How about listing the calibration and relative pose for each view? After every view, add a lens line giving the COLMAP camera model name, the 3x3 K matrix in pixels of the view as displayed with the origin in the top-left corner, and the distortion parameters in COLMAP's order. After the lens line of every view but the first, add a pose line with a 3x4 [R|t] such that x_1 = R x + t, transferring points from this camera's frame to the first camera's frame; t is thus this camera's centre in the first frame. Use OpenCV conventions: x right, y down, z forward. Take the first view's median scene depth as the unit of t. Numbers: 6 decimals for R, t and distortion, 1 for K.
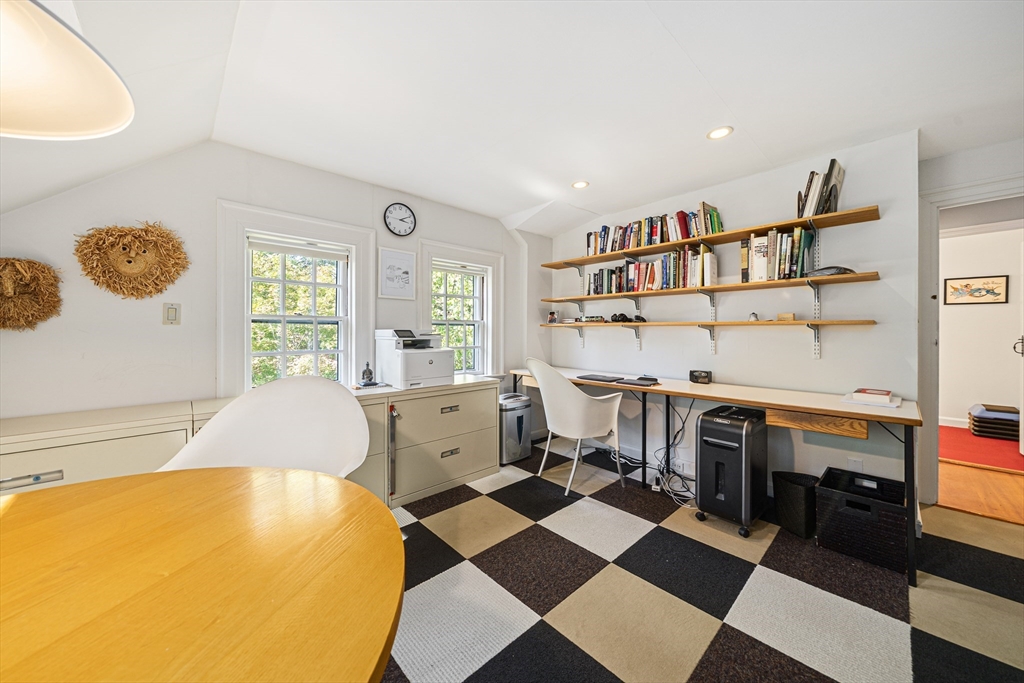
lens RADIAL K [[356.8, 0, 515.9], [0, 356.8, 331.3], [0, 0, 1]] dist [-0.007235, -0.000142]
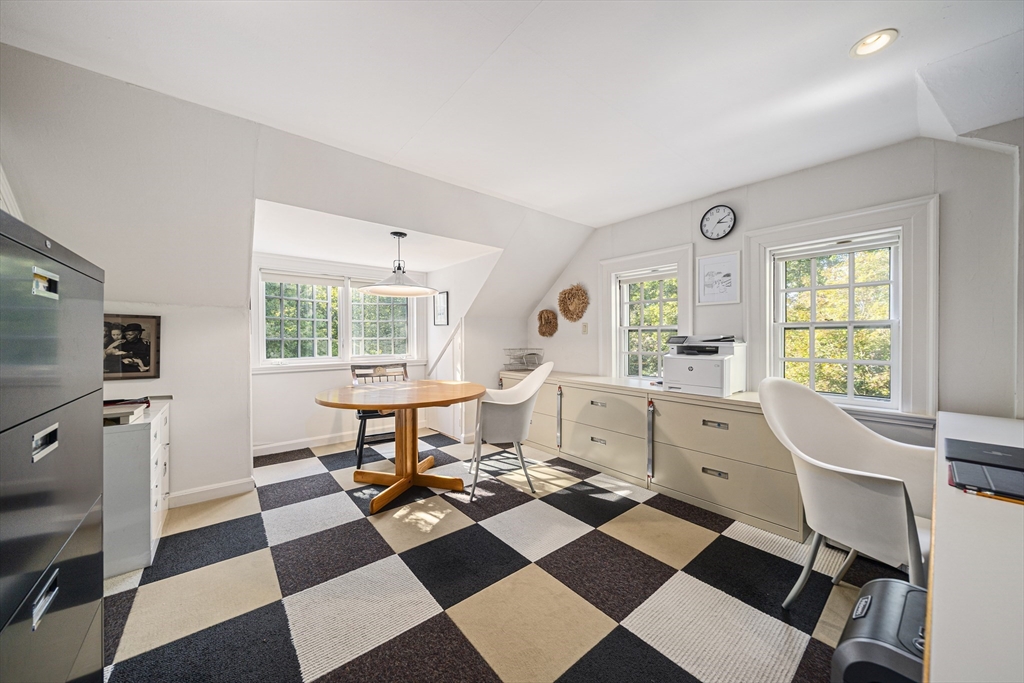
lens RADIAL K [[356.8, 0, 515.7], [0, 356.8, 340.7], [0, 0, 1]] dist [-0.007235, -0.000142]
pose [[-0.047868, 0.007891, -0.998823, 0.782579], [-0.000921, 0.999968, 0.007944, 0.001737], [0.998853, 0.001300, -0.047859, 0.578626]]
